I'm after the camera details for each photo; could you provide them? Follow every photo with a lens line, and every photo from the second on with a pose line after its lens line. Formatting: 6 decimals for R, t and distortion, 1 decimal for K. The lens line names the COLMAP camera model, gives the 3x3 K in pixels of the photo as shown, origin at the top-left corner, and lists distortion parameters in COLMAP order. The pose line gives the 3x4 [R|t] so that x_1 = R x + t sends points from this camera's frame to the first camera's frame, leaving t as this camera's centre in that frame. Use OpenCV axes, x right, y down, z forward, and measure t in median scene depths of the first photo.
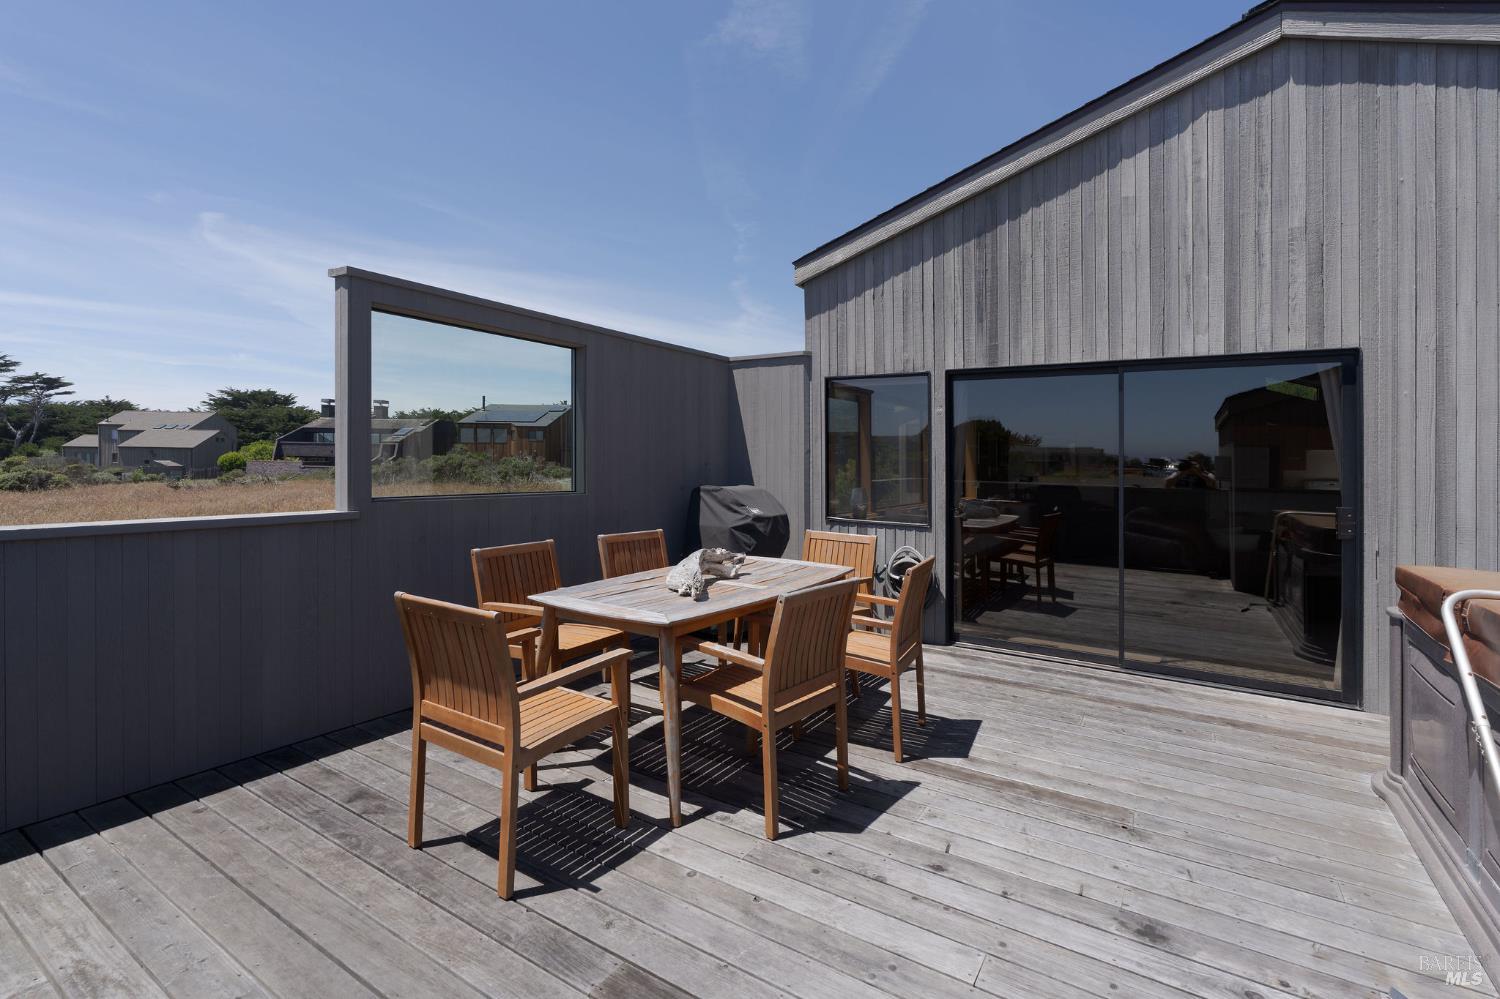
lens RADIAL K [[696.8, 0, 748.8], [0, 696.8, 453.9], [0, 0, 1]] dist [-0.003720, 0.000063]
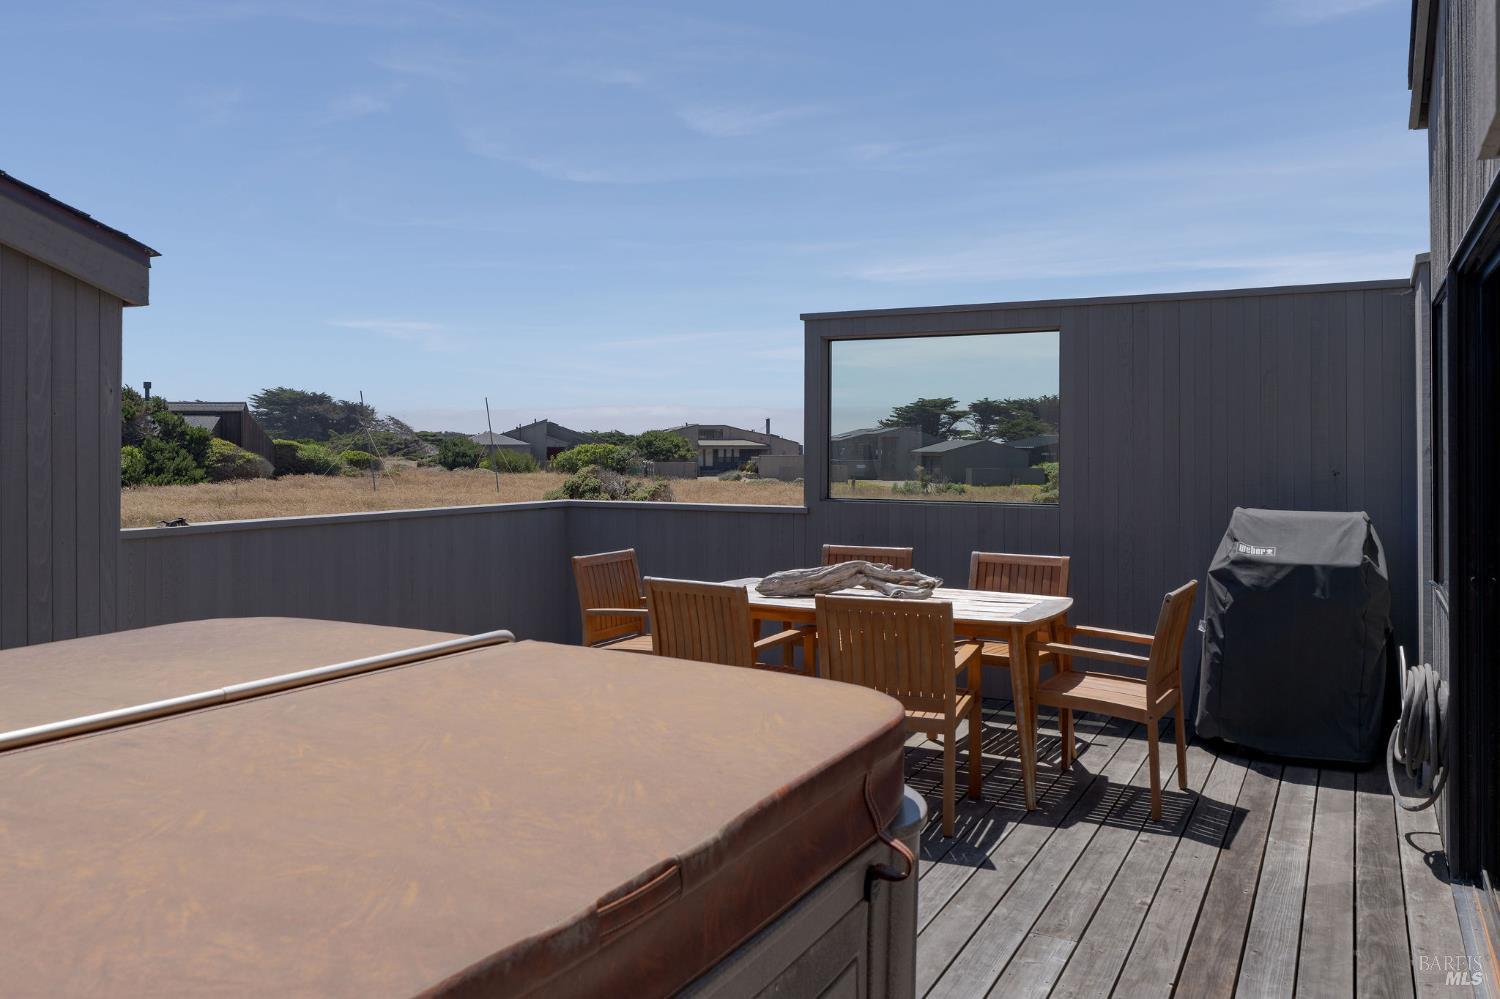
lens RADIAL K [[1149.6, 0, 750.0], [0, 1149.6, 499.5], [0, 0, 1]] dist [-0.000133, 0.000039]
pose [[0.080160, 0.034347, -0.996190, 1.061910], [0.008886, 0.999342, 0.035171, -0.003017], [0.996742, -0.011672, 0.079802, 0.516094]]
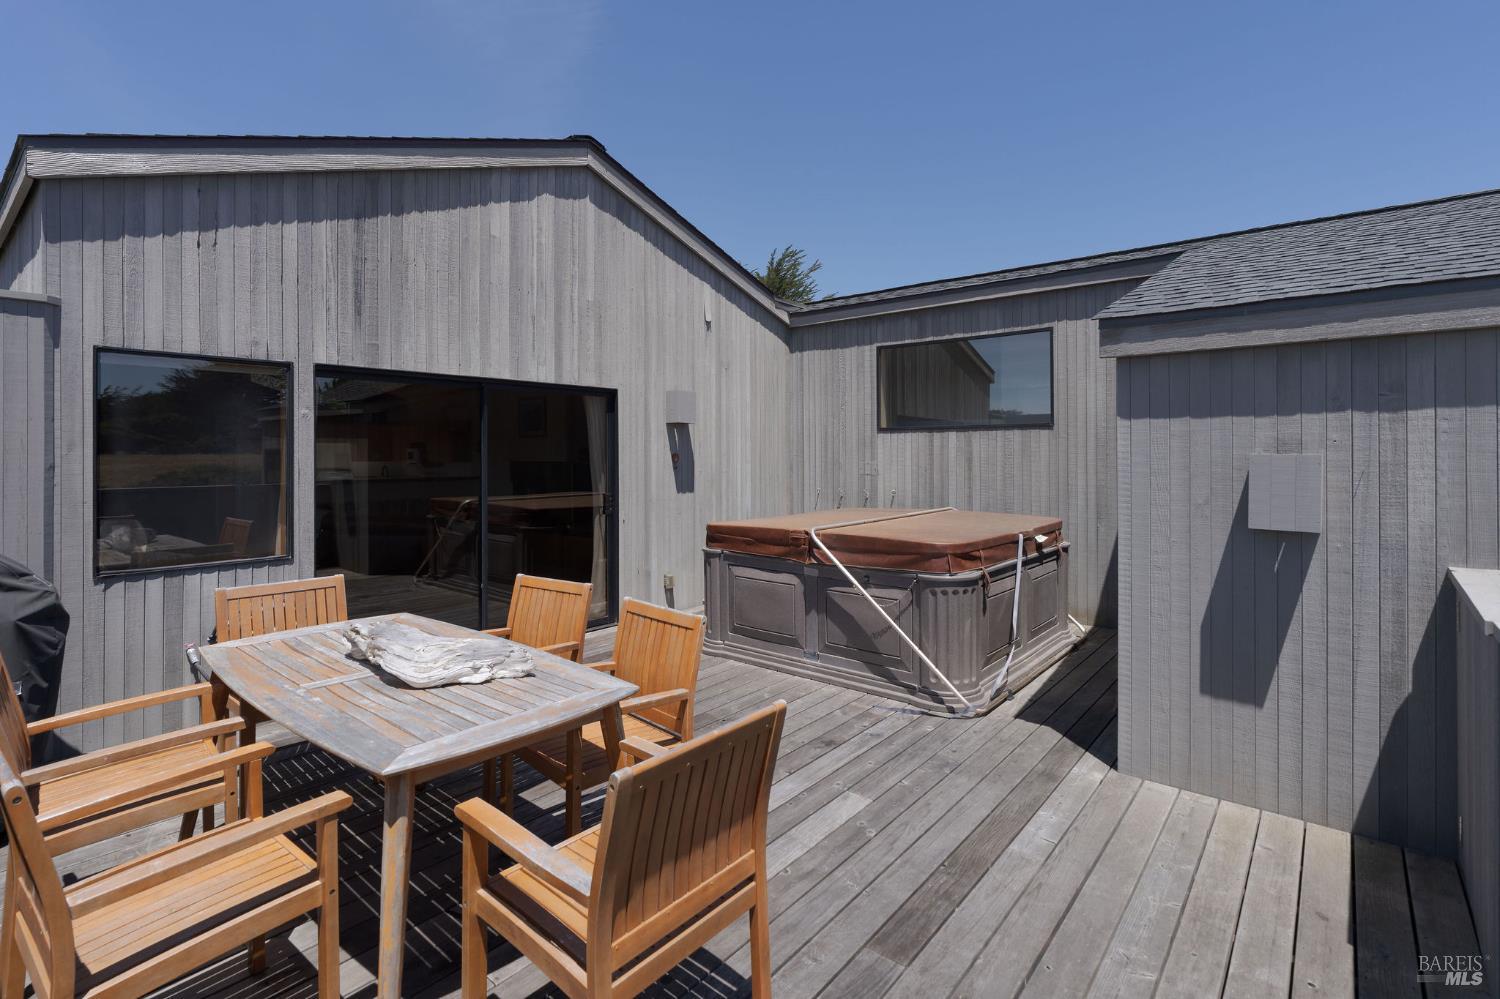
lens RADIAL K [[700.2, 0, 770.0], [0, 700.2, 428.2], [0, 0, 1]] dist [-0.001490, -0.000198]
pose [[0.115881, 0.016474, 0.993126, -0.515427], [-0.004482, 0.999861, -0.016062, -0.035233], [-0.993253, -0.002590, 0.115939, 0.395243]]
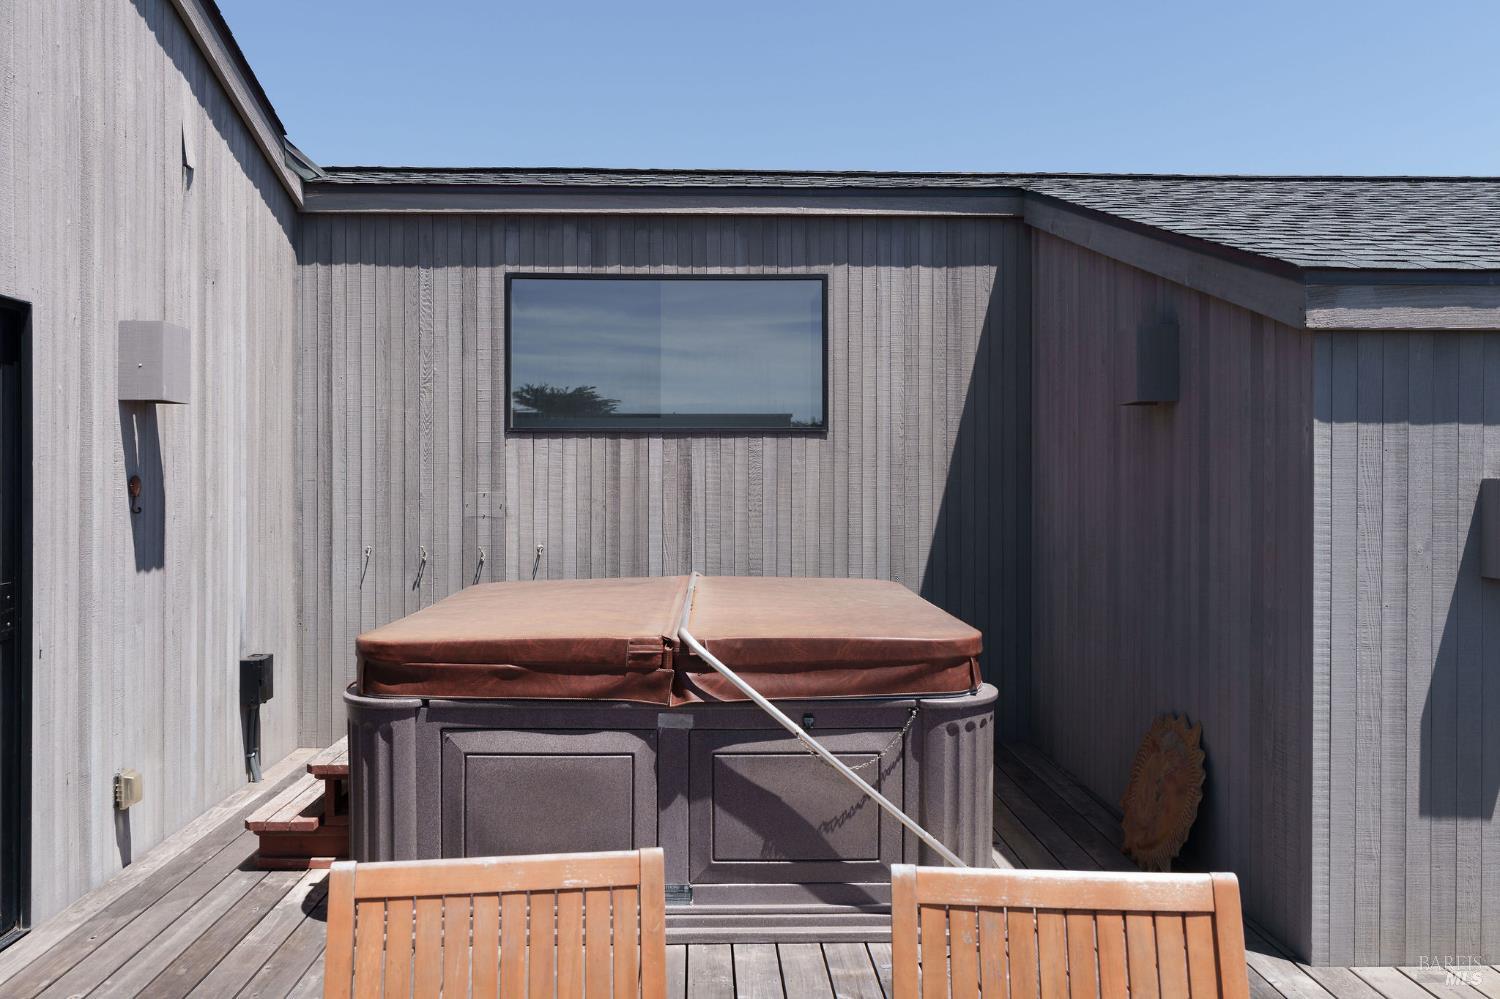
lens RADIAL K [[1122.6, 0, 718.5], [0, 1122.6, 460.1], [0, 0, 1]] dist [0.001888, 0.000067]
pose [[-0.550729, -0.007883, 0.834647, -0.179663], [-0.017582, 0.999843, -0.002157, -0.025637], [-0.834499, -0.015863, -0.550781, 0.848973]]
